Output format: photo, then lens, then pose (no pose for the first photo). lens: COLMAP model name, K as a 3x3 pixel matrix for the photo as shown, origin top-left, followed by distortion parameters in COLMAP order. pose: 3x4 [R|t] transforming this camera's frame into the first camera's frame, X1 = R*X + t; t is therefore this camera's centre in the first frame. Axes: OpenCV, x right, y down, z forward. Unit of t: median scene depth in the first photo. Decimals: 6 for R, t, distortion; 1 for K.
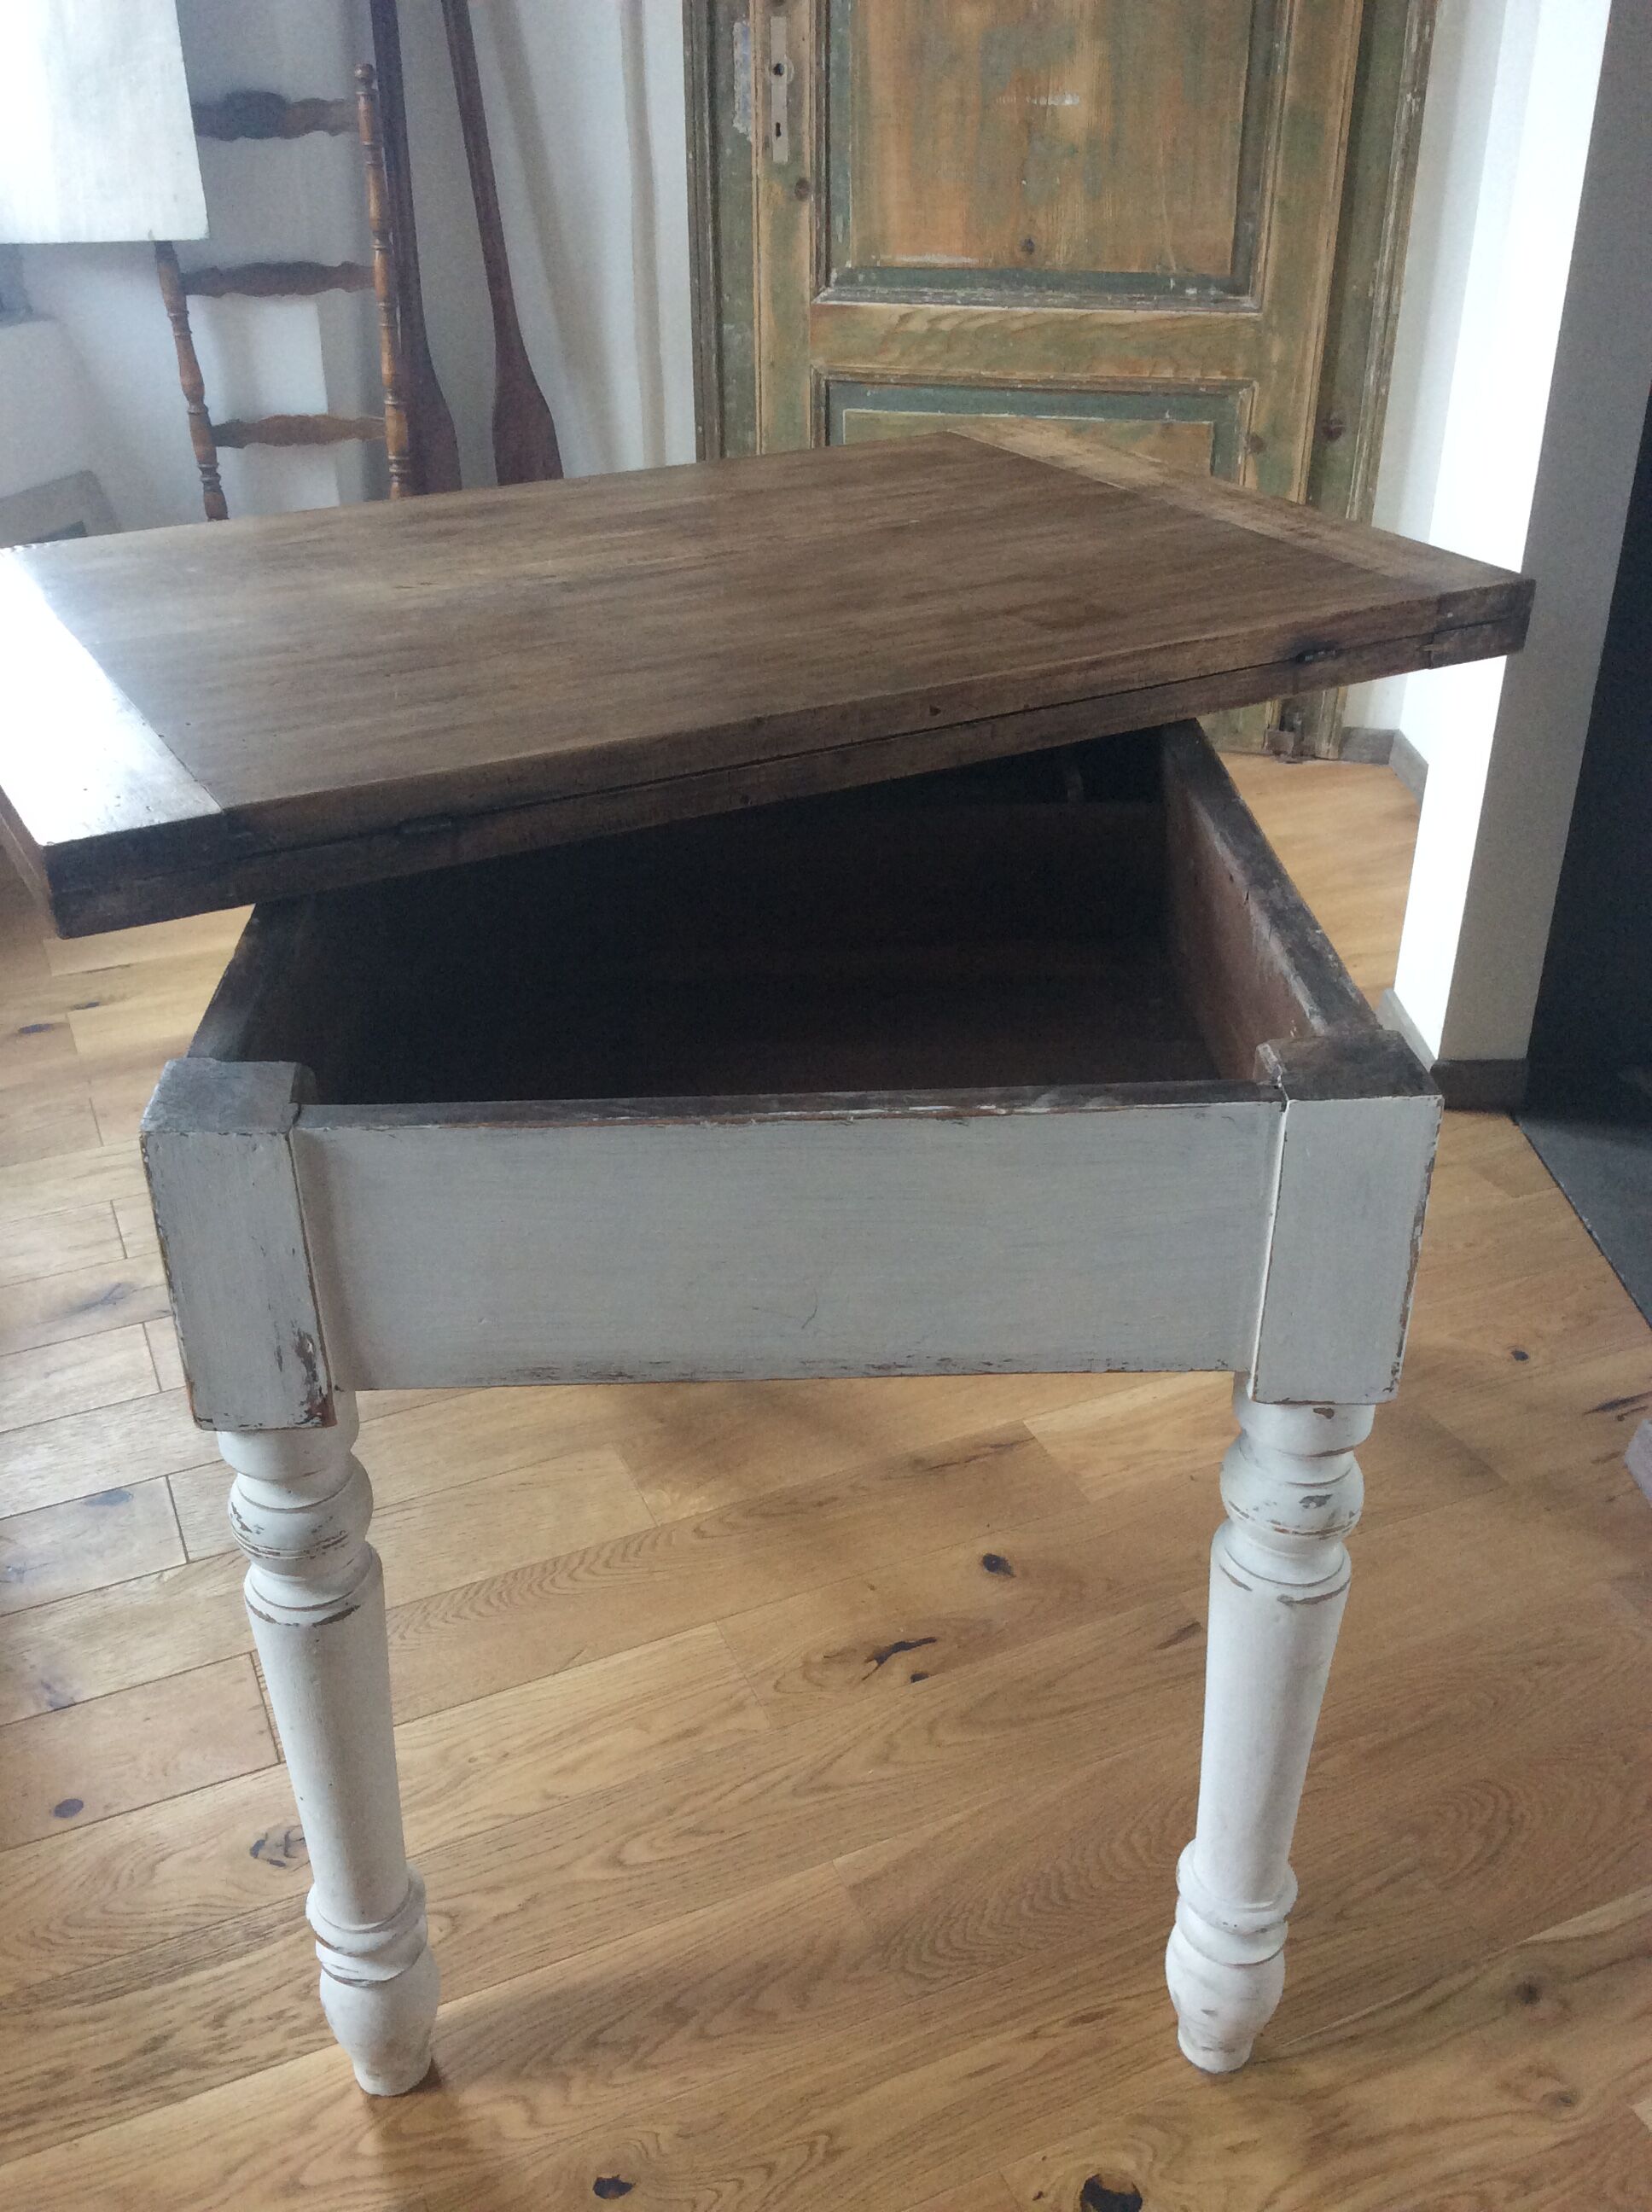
lens RADIAL K [[2060.2, 0, 826.0], [0, 2060.2, 1106.0], [0, 0, 1]] dist [0.079880, -0.164185]
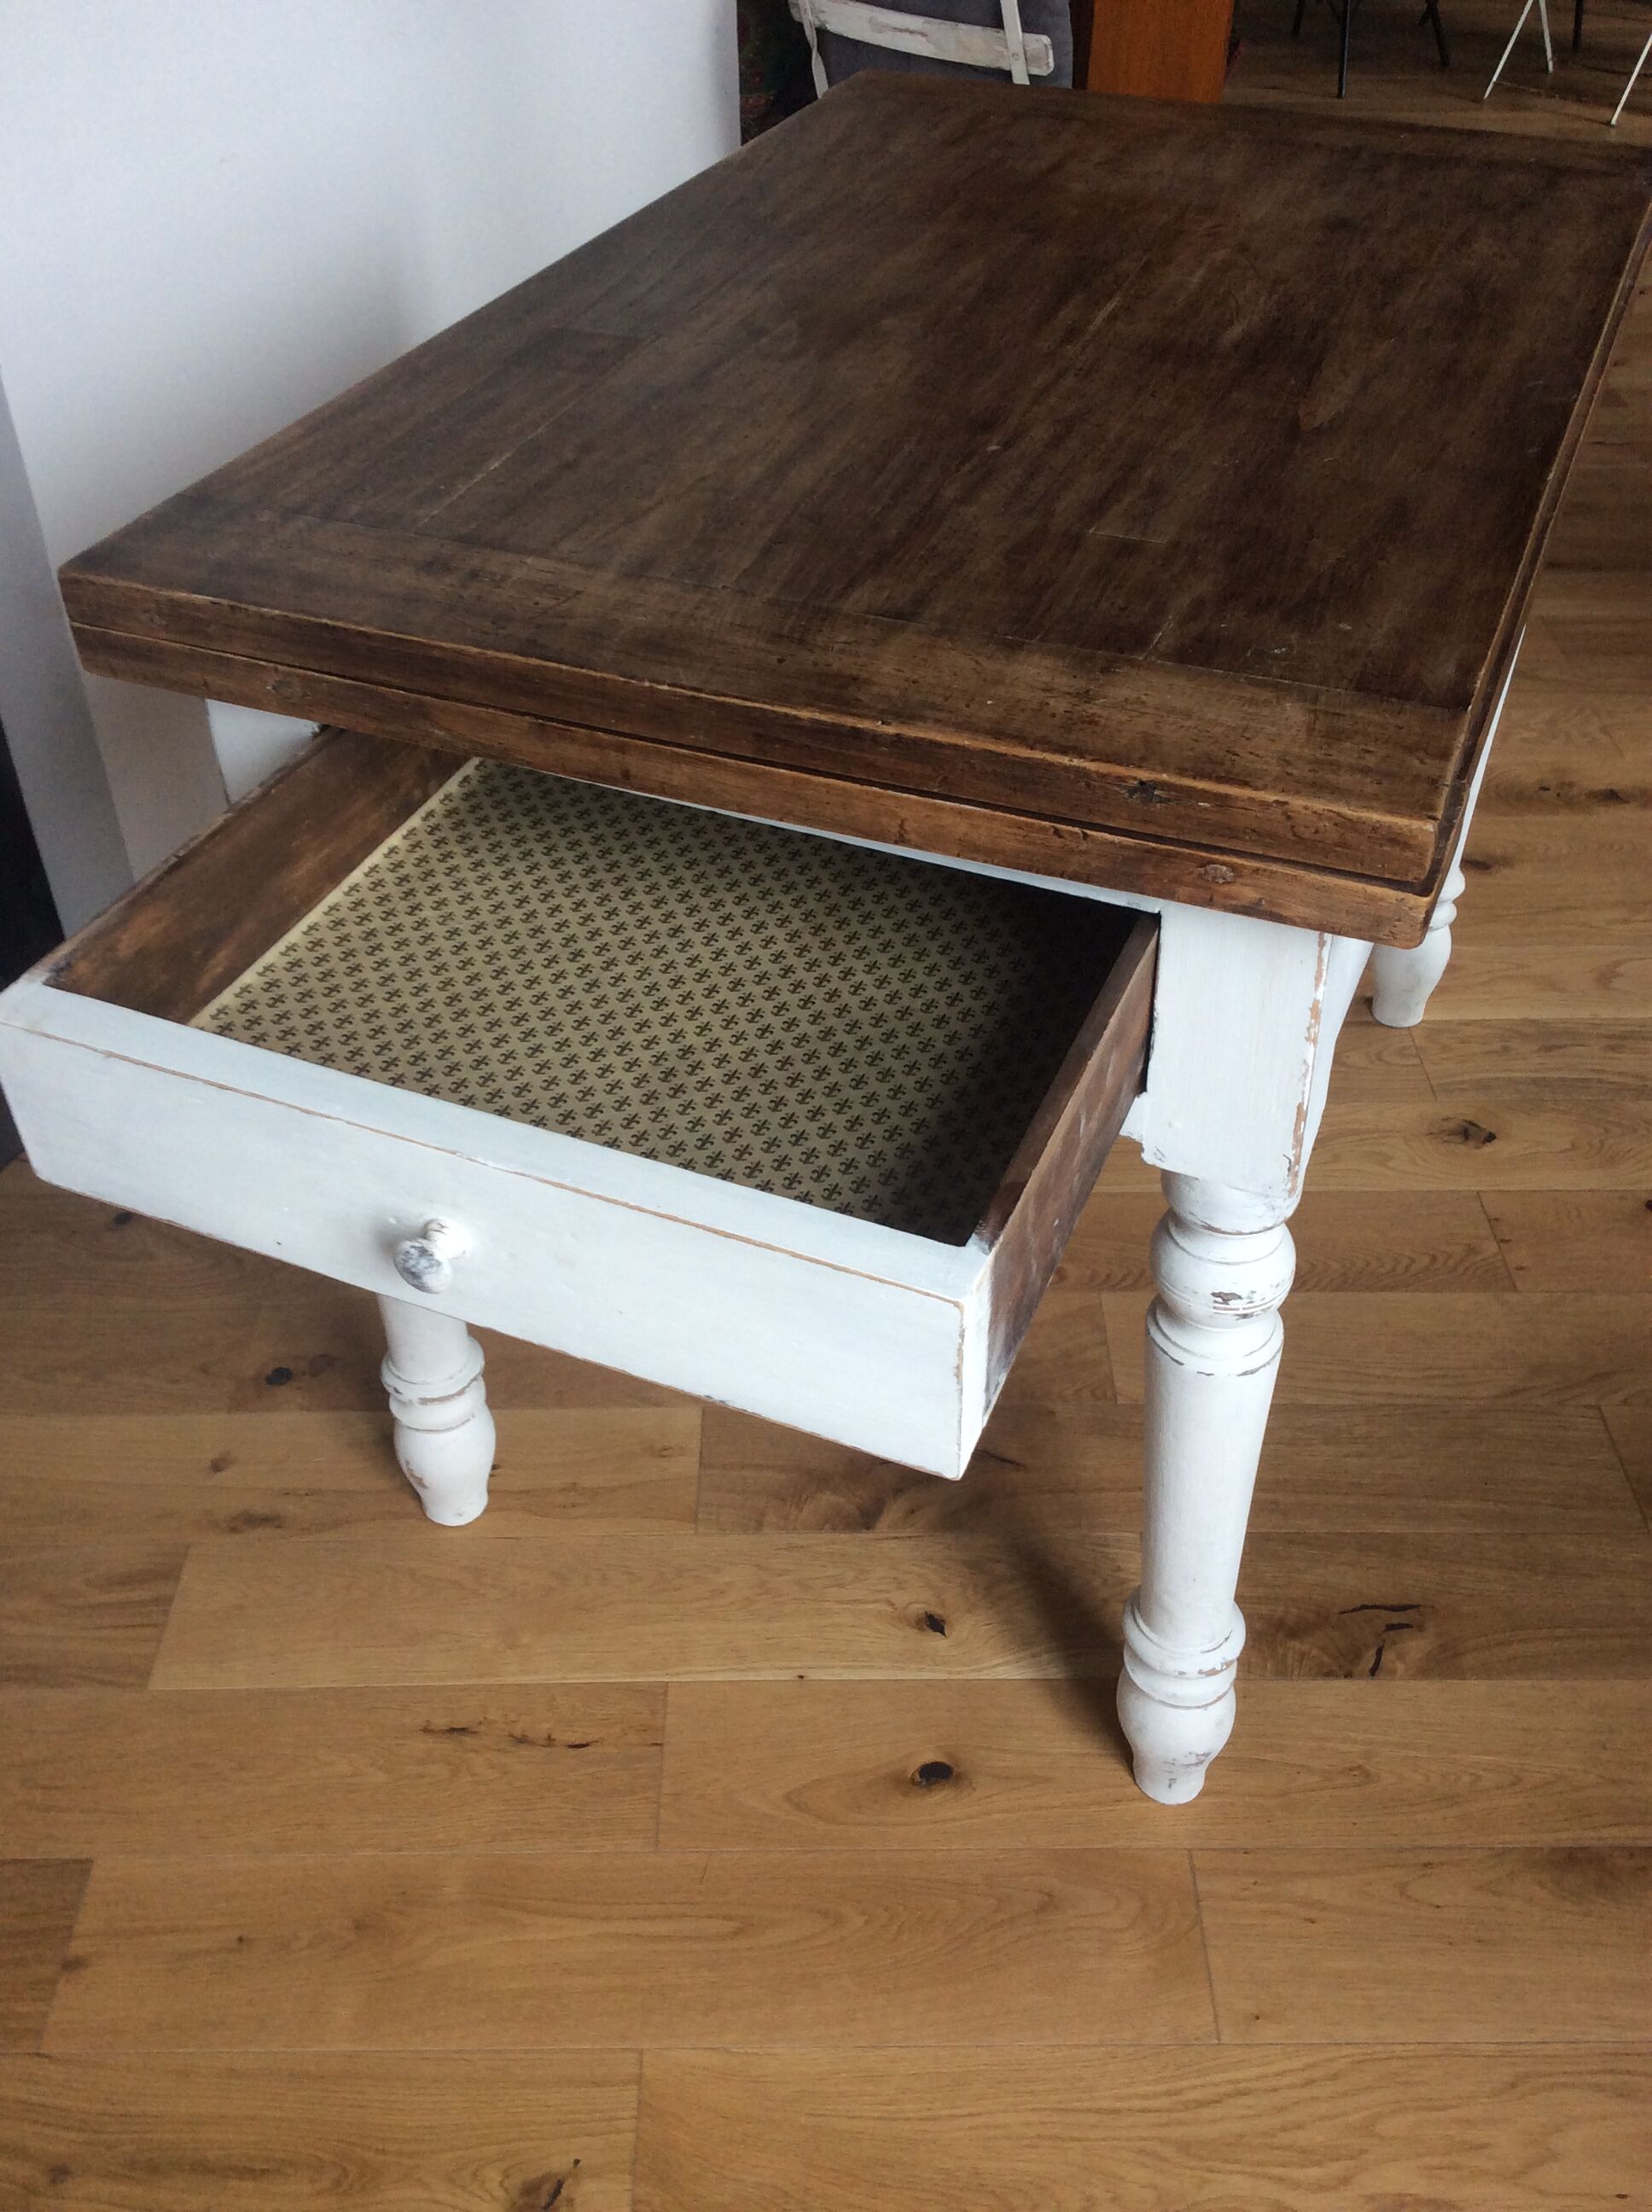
lens RADIAL K [[2051.0, 0, 826.0], [0, 2051.0, 1106.0], [0, 0, 1]] dist [0.149028, -0.351924]
pose [[-0.917092, -0.254833, 0.306599, -0.136582], [0.195277, 0.383341, 0.902727, -0.421825], [-0.347577, 0.887756, -0.301795, 0.721713]]
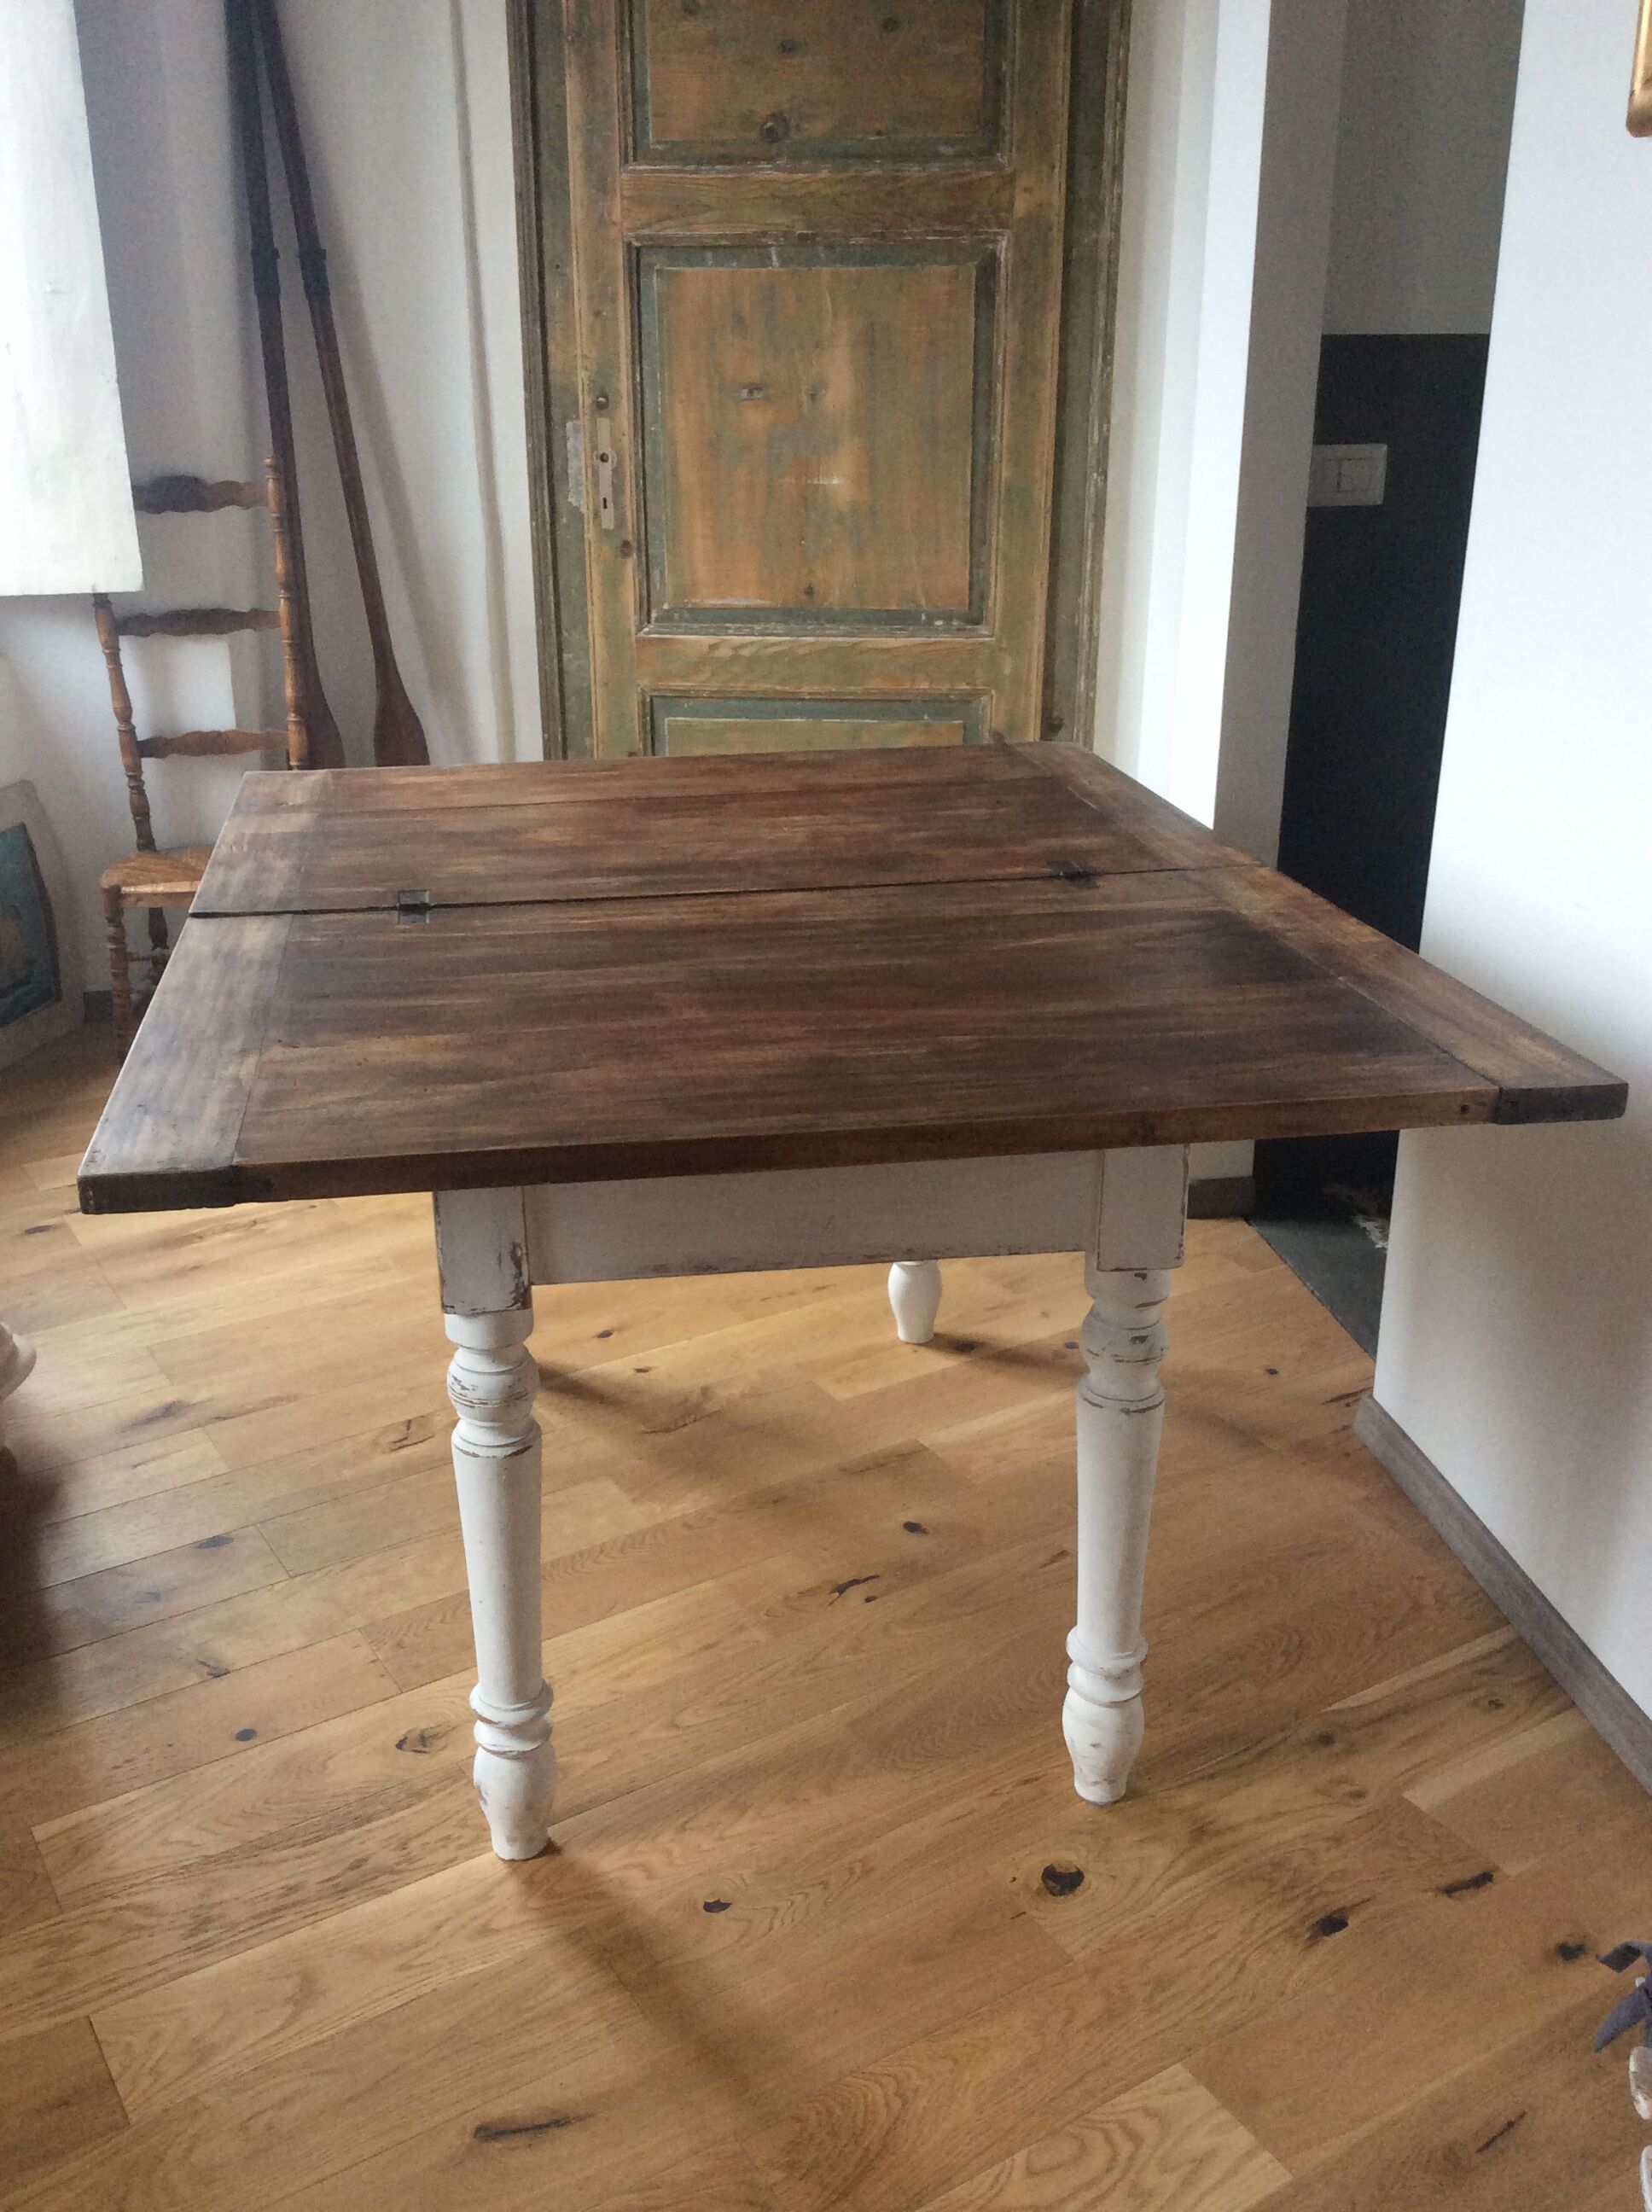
lens RADIAL K [[2051.0, 0, 826.0], [0, 2051.0, 1106.0], [0, 0, 1]] dist [0.149028, -0.351924]
pose [[0.989795, -0.047363, 0.134397, -0.078291], [0.066495, 0.987681, -0.141649, 0.076499], [-0.126033, 0.149140, 0.980751, -0.191937]]
